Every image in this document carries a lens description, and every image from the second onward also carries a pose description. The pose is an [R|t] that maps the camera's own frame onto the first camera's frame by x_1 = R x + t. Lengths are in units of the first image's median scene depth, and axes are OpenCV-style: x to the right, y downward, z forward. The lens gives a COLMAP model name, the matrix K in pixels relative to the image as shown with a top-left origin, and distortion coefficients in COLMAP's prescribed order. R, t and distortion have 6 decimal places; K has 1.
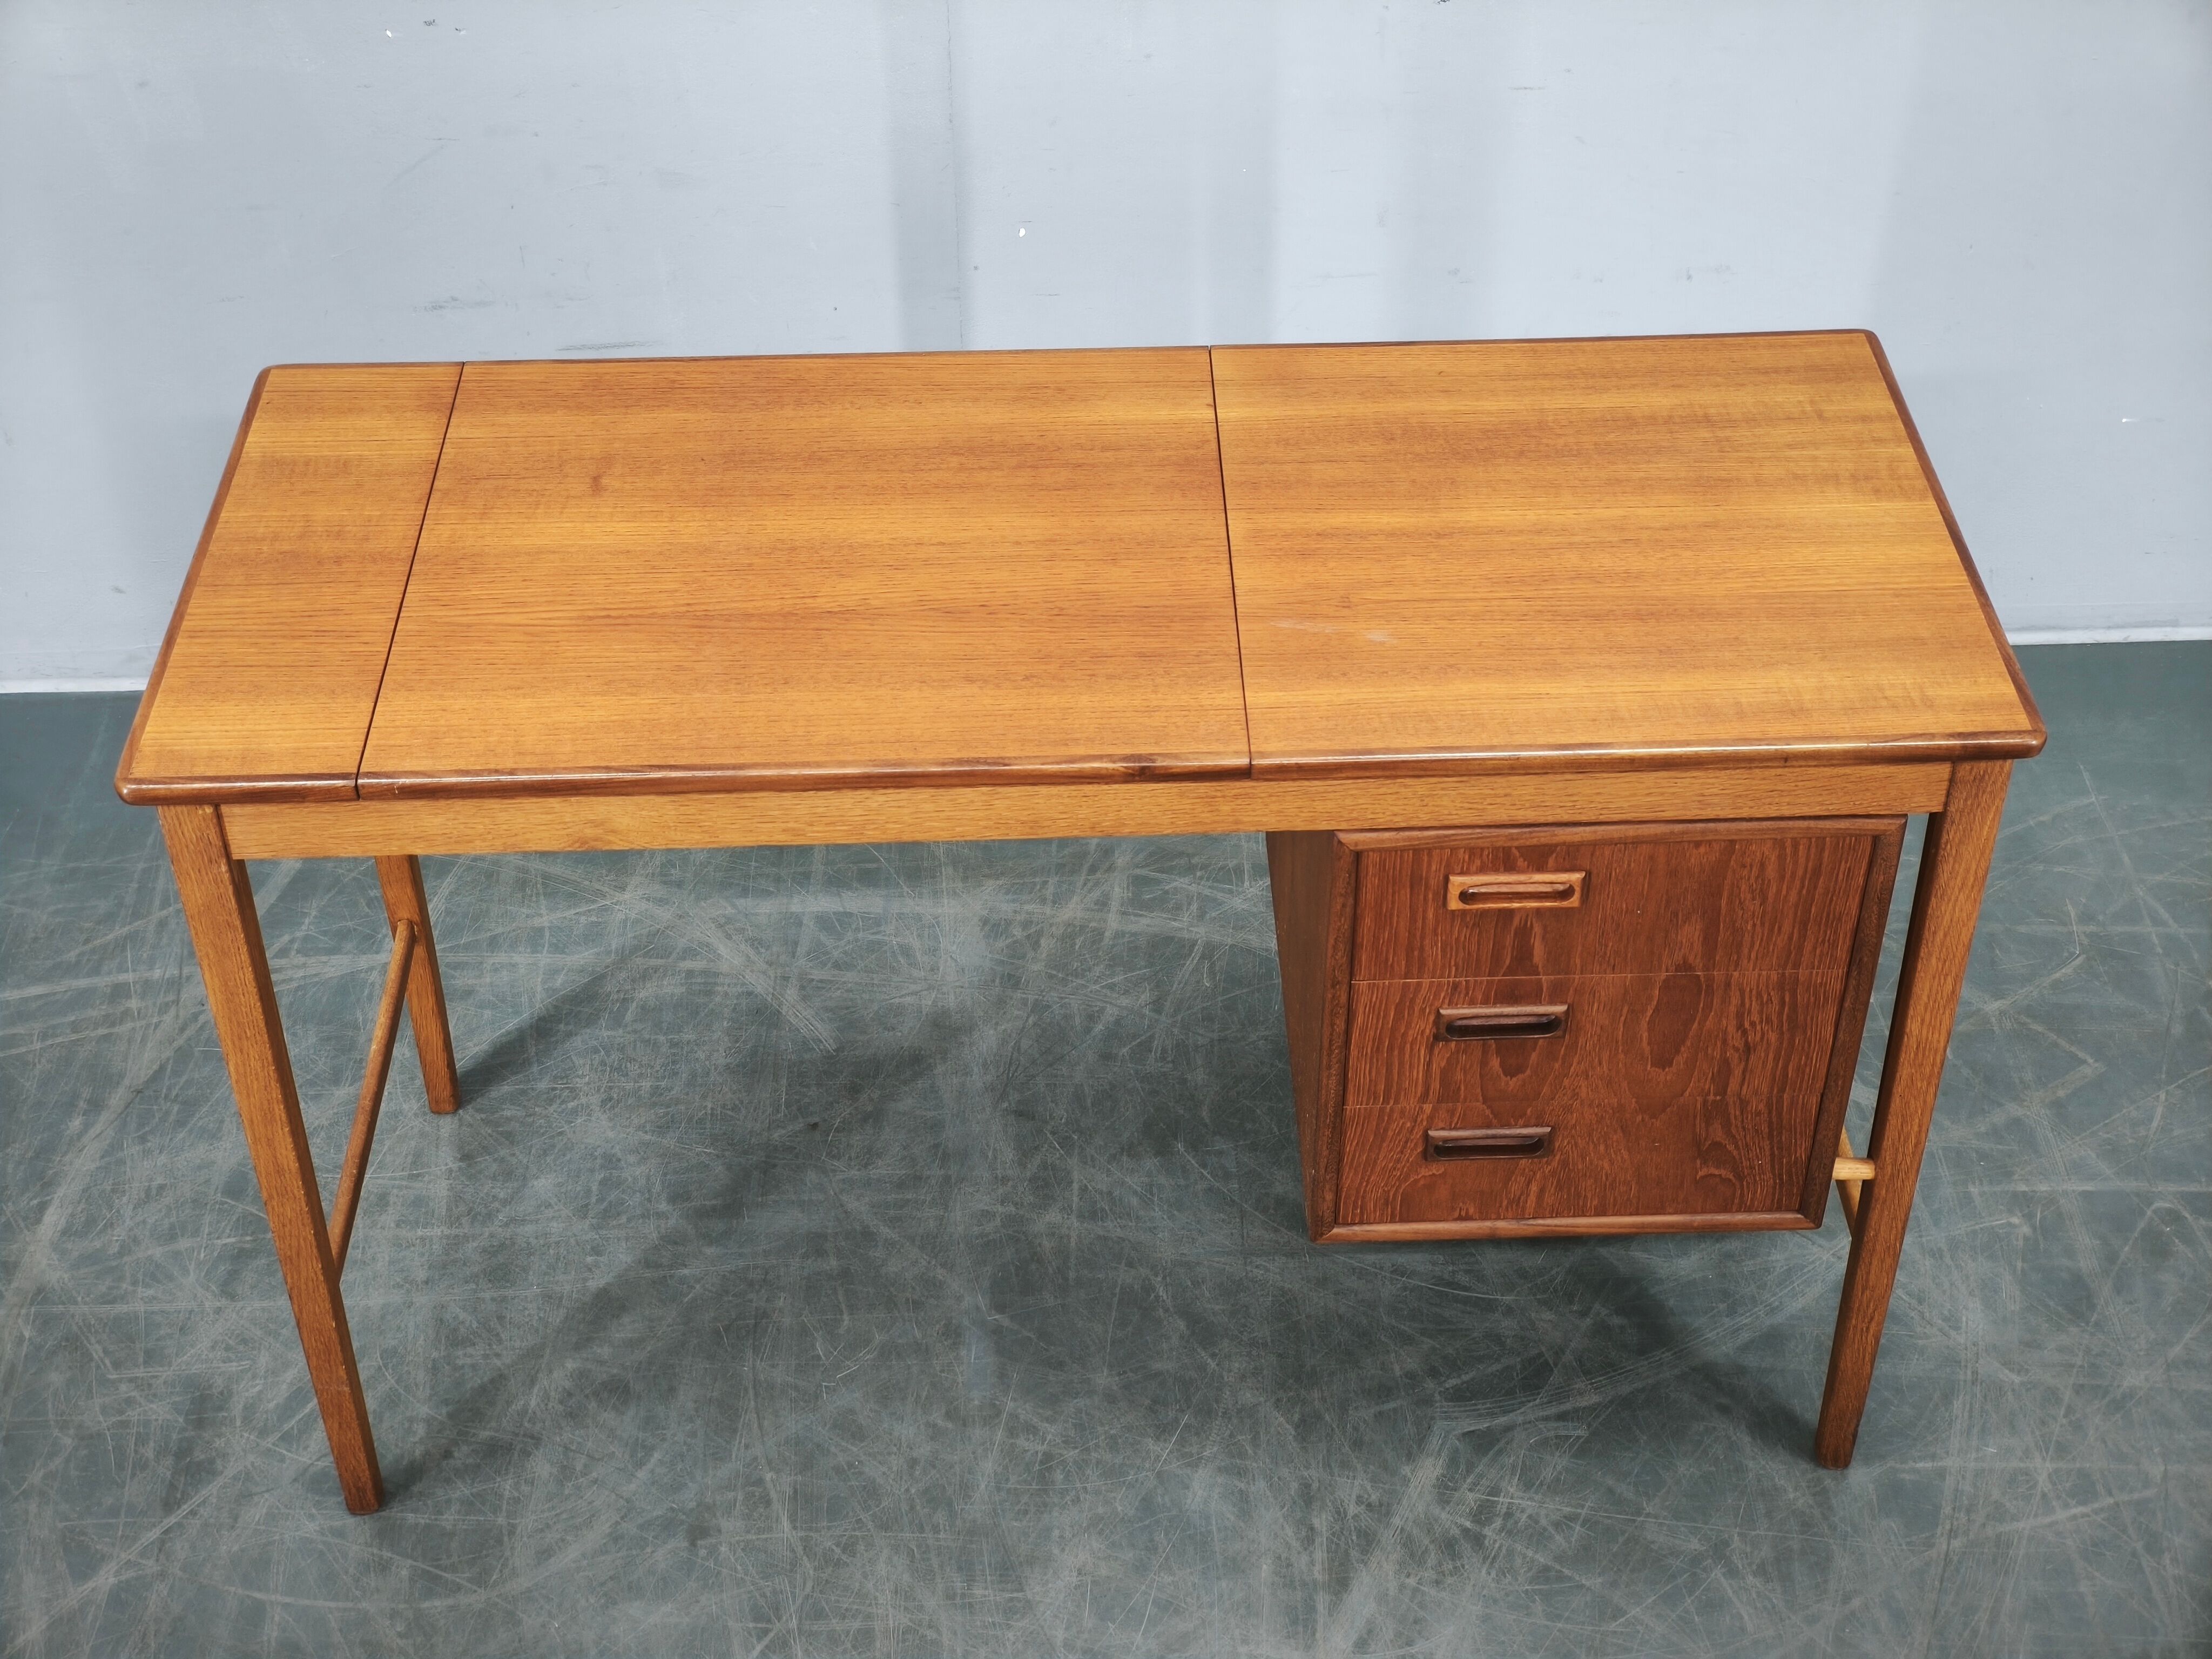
lens RADIAL K [[3002.5, 0, 1091.5], [0, 3002.5, 827.4], [0, 0, 1]] dist [0.071233, -0.098794]
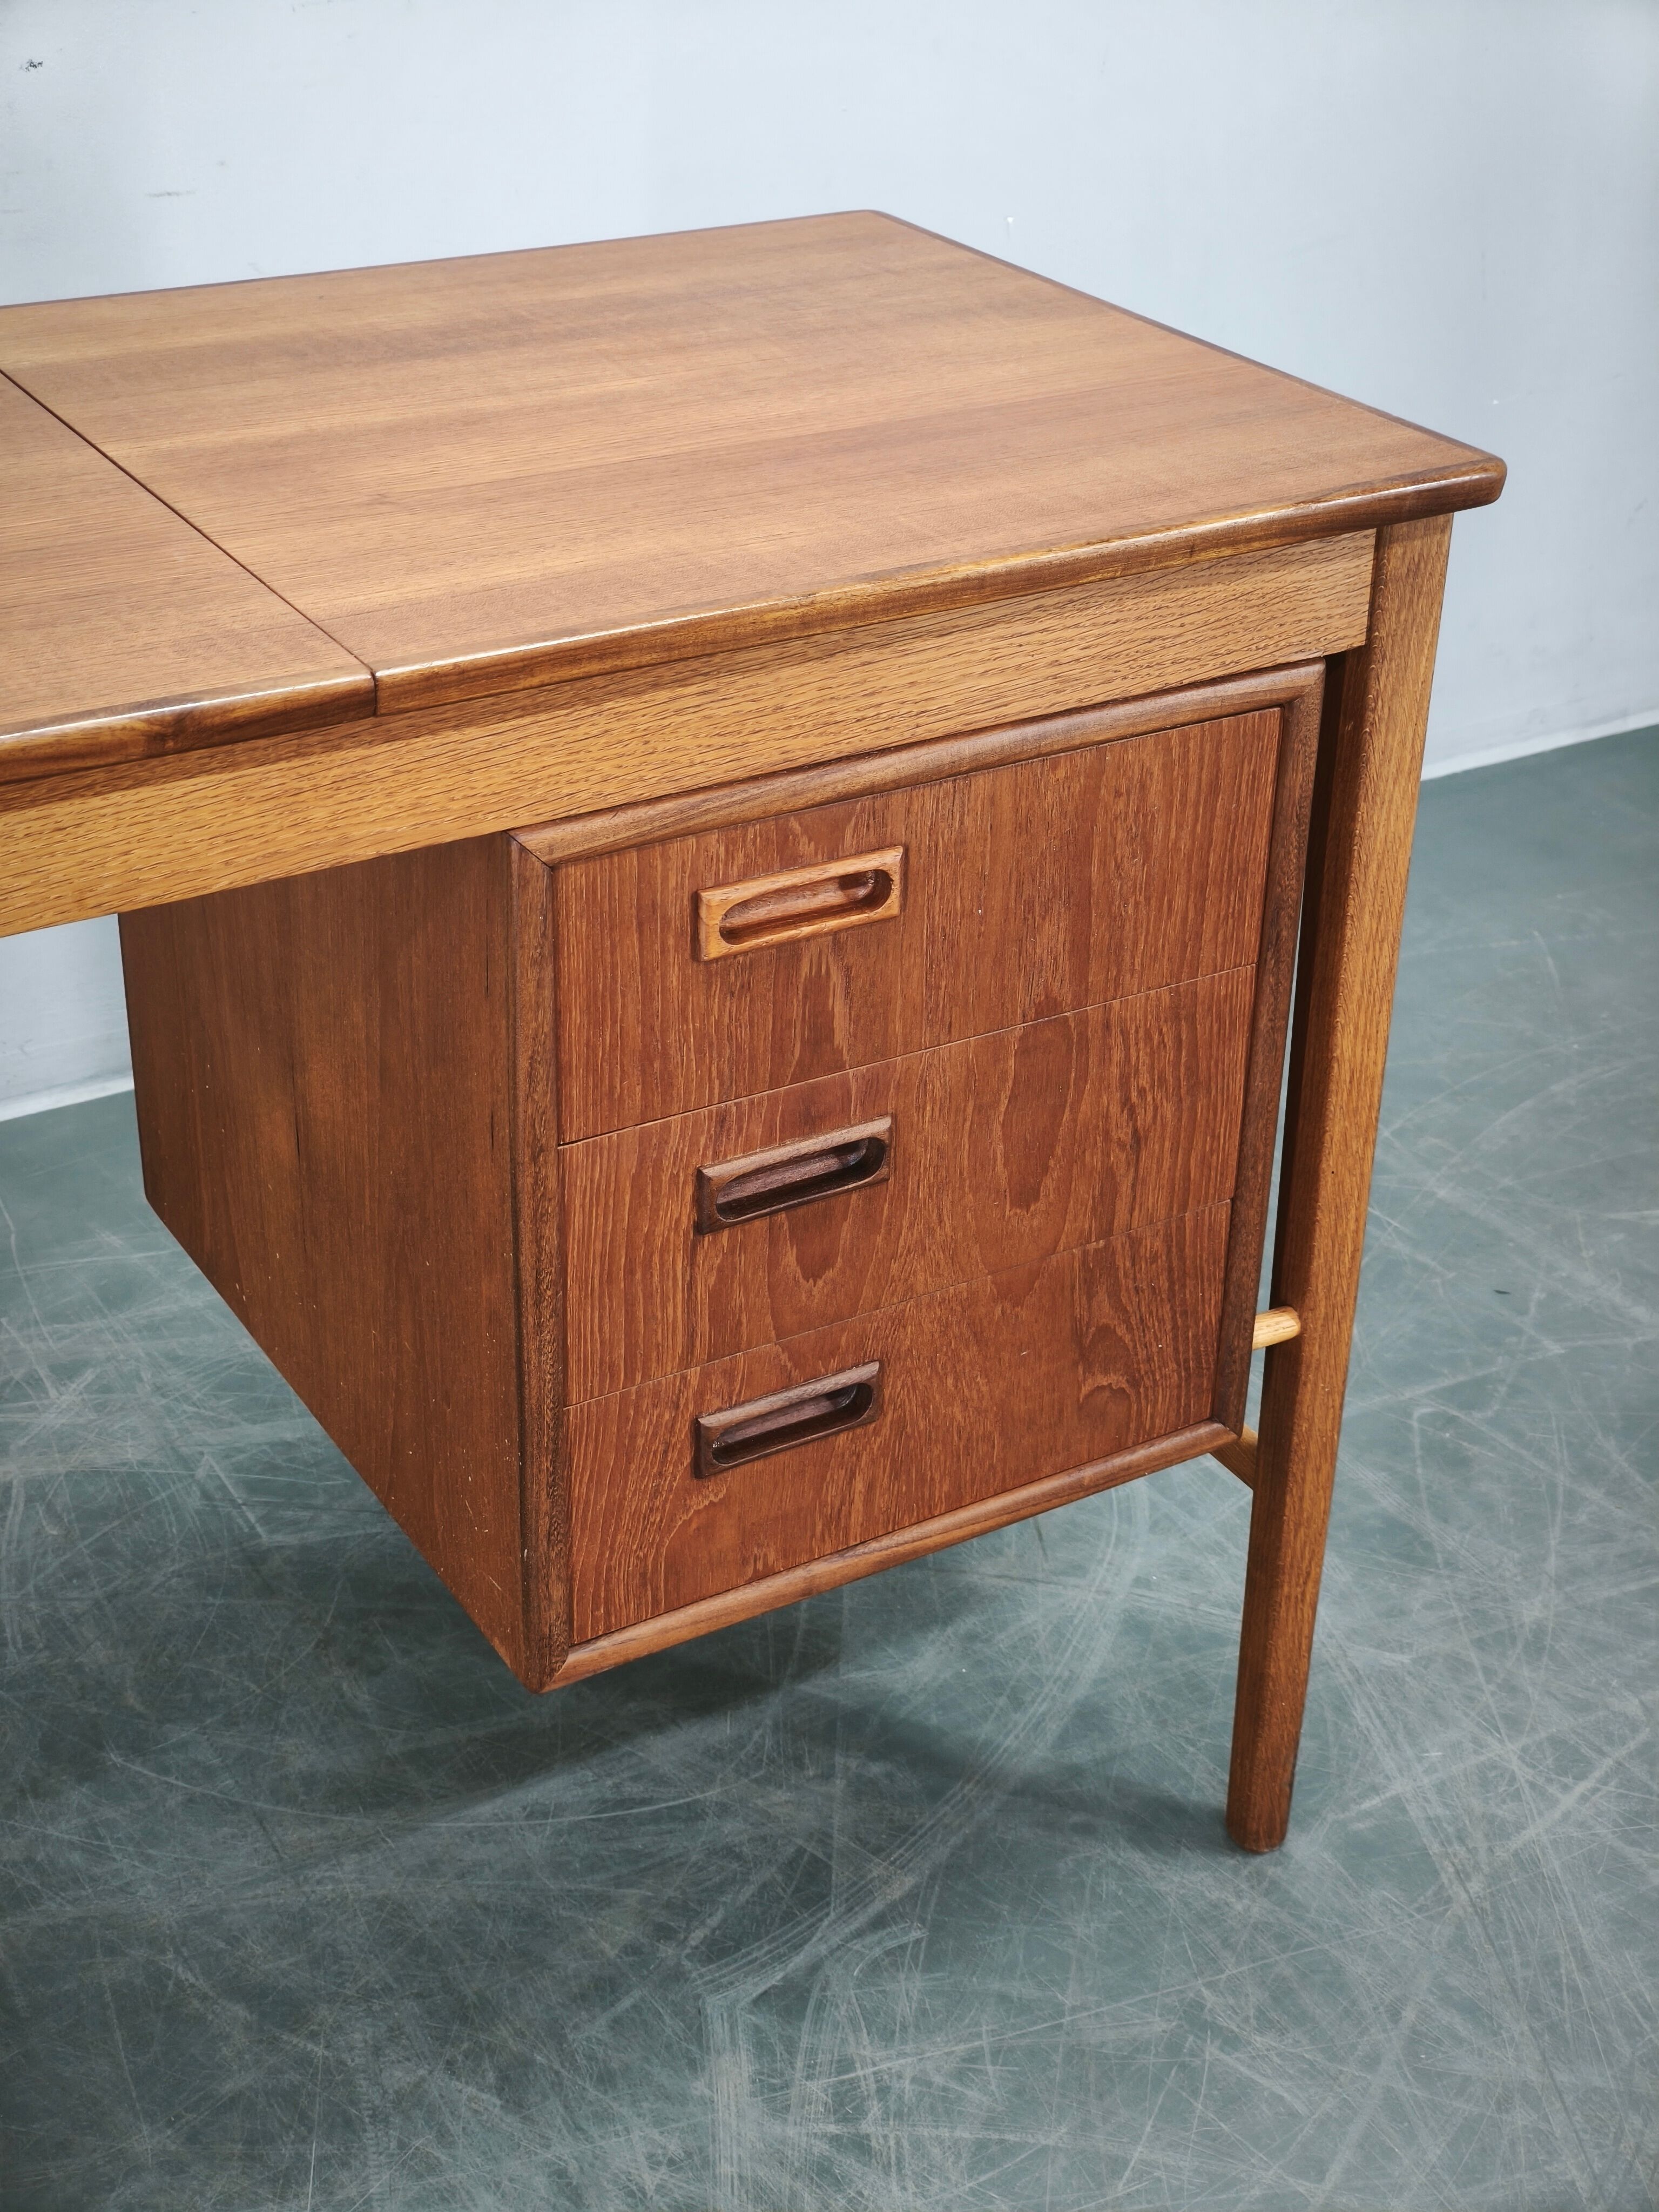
lens RADIAL K [[2999.7, 0, 850.4], [0, 2999.7, 1093.4], [0, 0, 1]] dist [0.021651, 0.060380]
pose [[0.865856, -0.208757, 0.454659, -0.102217], [0.292191, 0.948693, -0.120856, 0.108119], [-0.406102, 0.237490, 0.882428, 0.417156]]
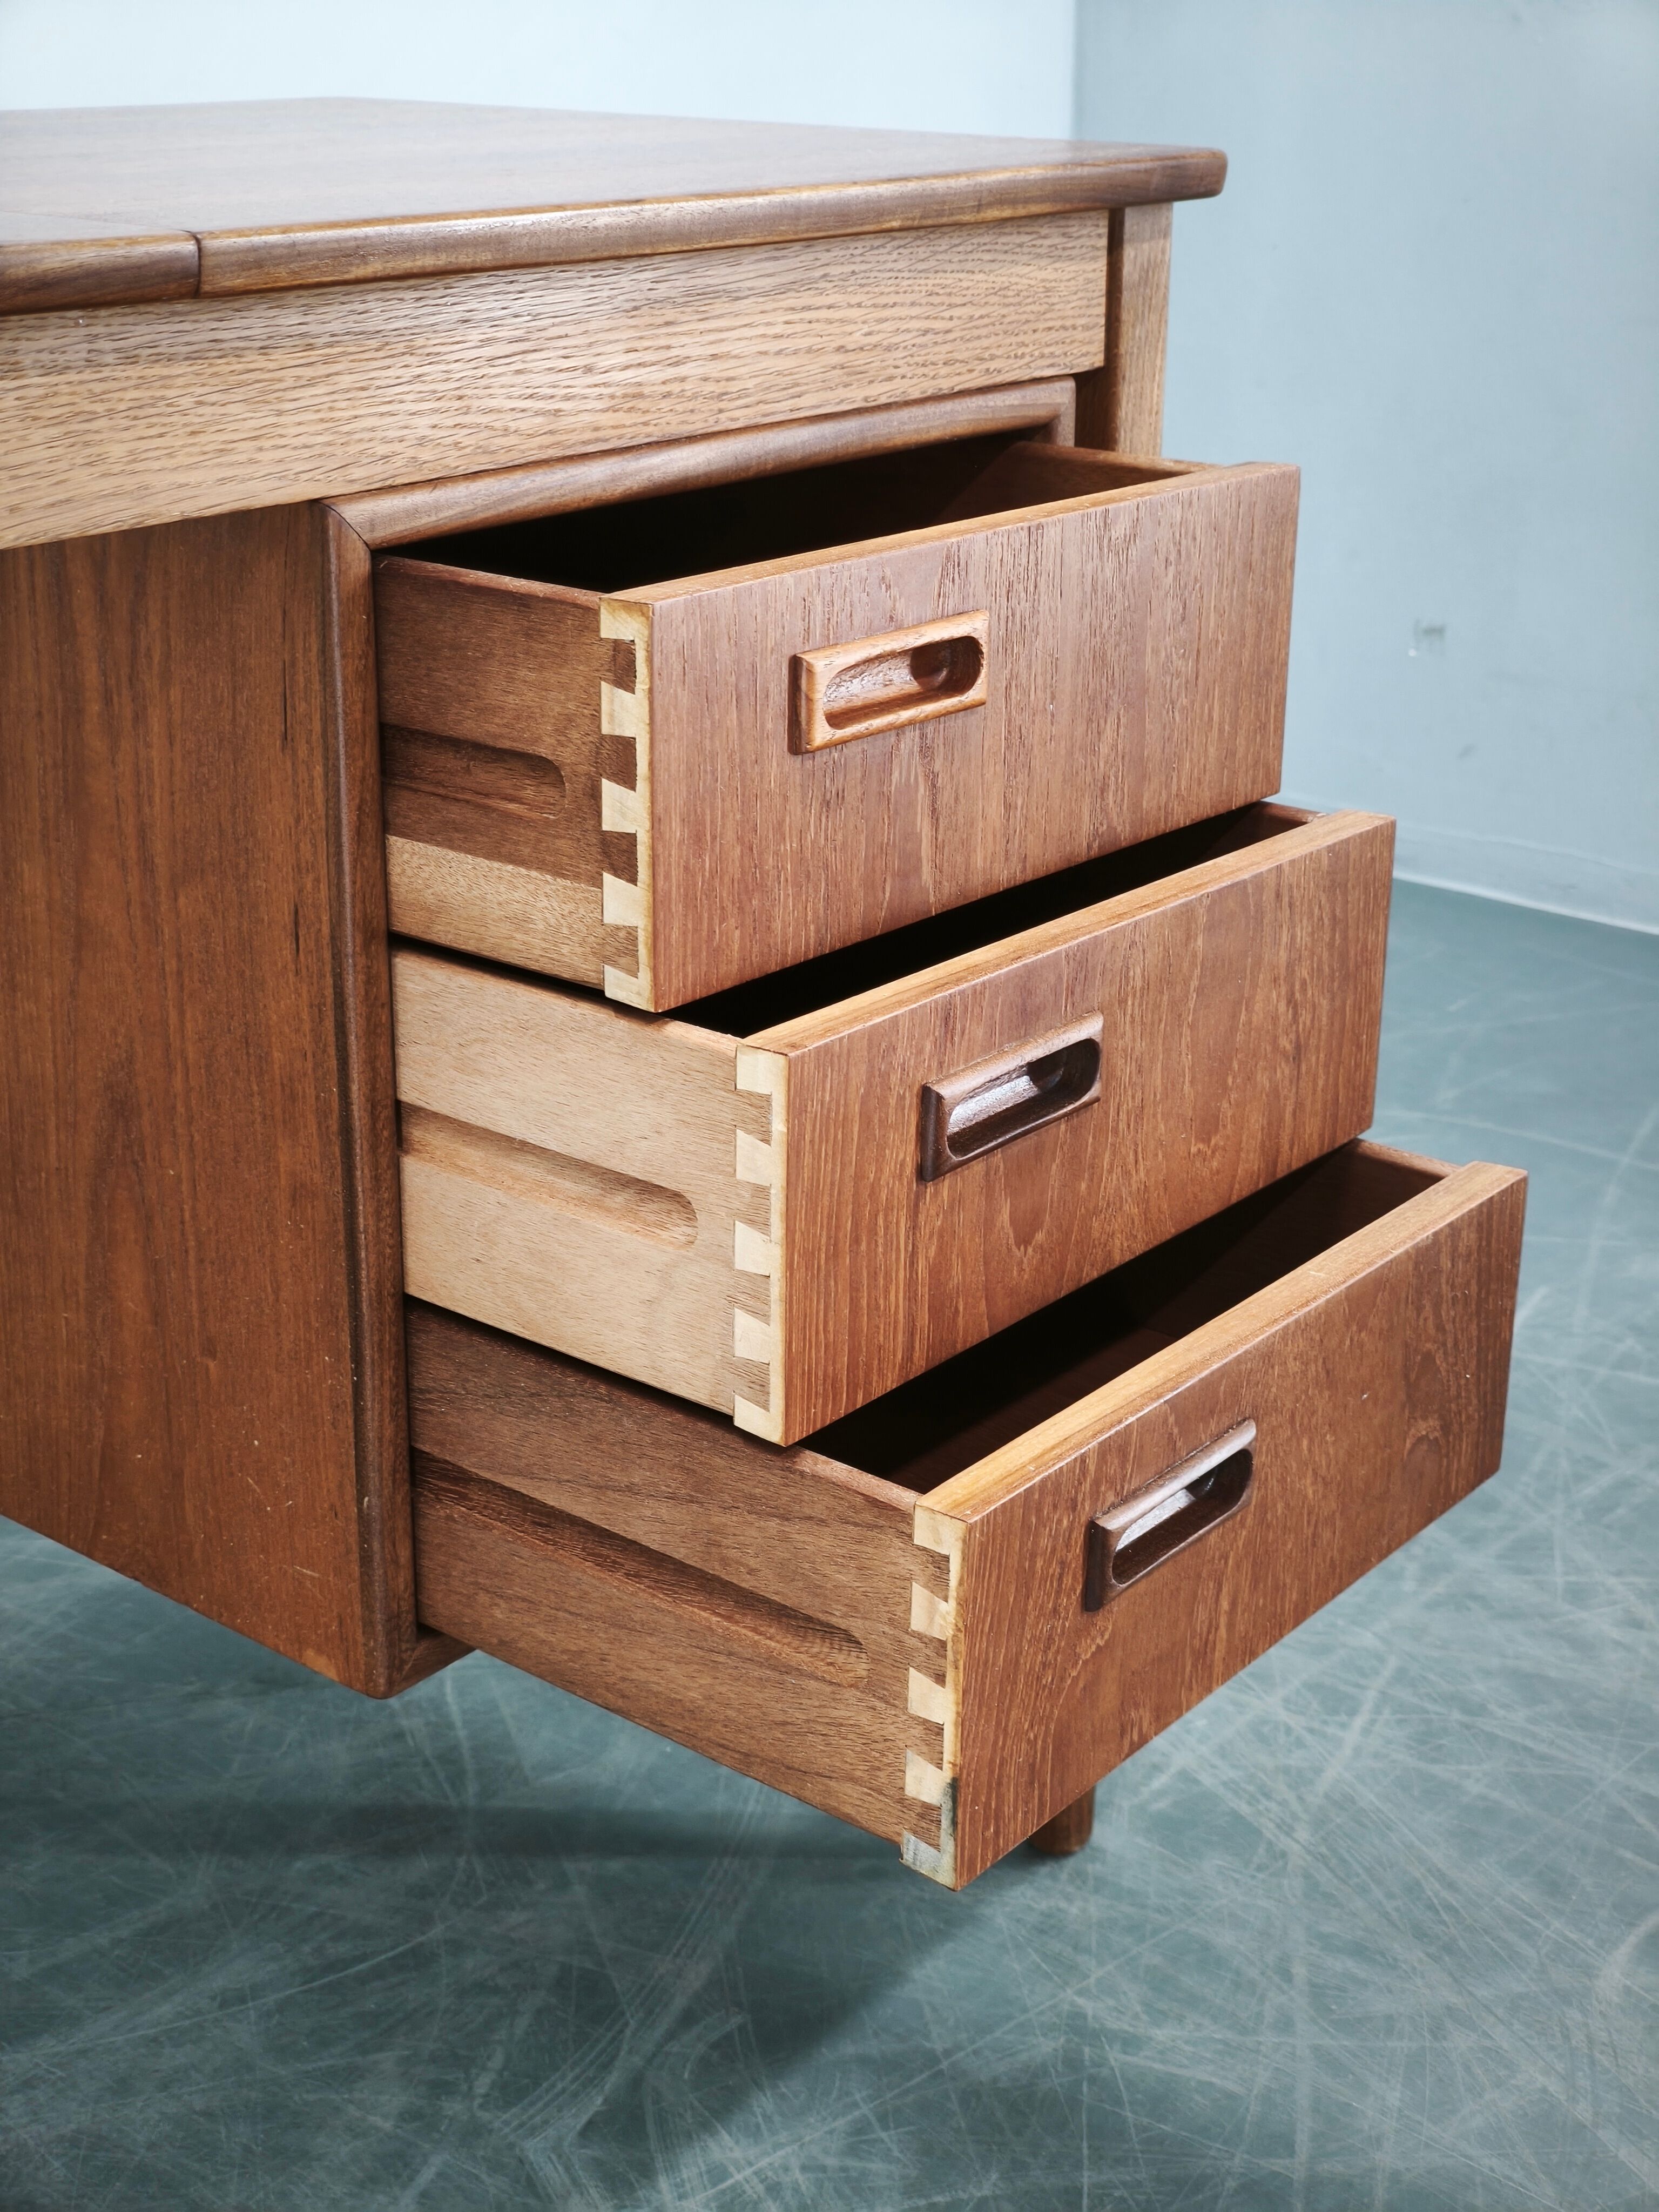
lens RADIAL K [[3002.5, 0, 837.5], [0, 3002.5, 1118.2], [0, 0, 1]] dist [0.071233, -0.098794]
pose [[0.647277, -0.254424, 0.718541, -0.171077], [0.475194, 0.871743, -0.119394, 0.137782], [-0.596006, 0.418728, 0.685160, 0.574050]]
